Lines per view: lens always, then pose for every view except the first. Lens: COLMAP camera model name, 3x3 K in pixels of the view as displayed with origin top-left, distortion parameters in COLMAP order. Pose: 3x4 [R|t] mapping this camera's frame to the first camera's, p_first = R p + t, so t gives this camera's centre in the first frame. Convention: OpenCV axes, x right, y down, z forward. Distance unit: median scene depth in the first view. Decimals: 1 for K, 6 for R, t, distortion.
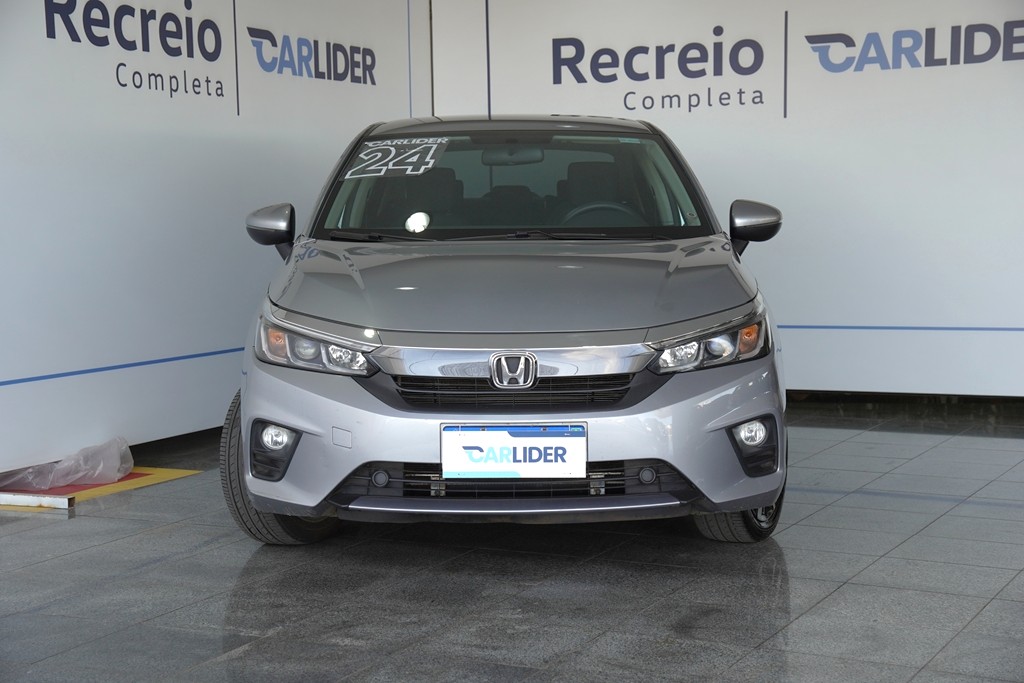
lens RADIAL K [[1771.3, 0, 512.0], [0, 1771.3, 341.5], [0, 0, 1]] dist [0.209459, 0.236920]
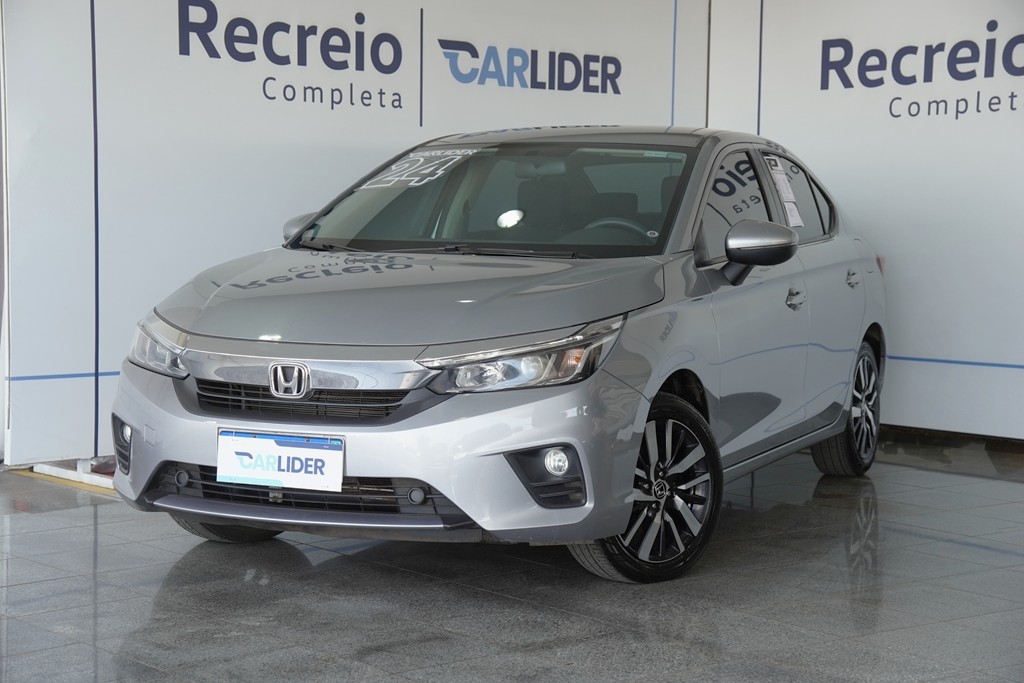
lens RADIAL K [[1909.5, 0, 512.0], [0, 1909.5, 341.5], [0, 0, 1]] dist [0.280119, 0.247958]
pose [[0.903949, 0.048718, -0.424856, 0.383620], [-0.054251, 0.998527, -0.000928, -0.007531], [0.424185, 0.023887, 0.905260, 0.045964]]
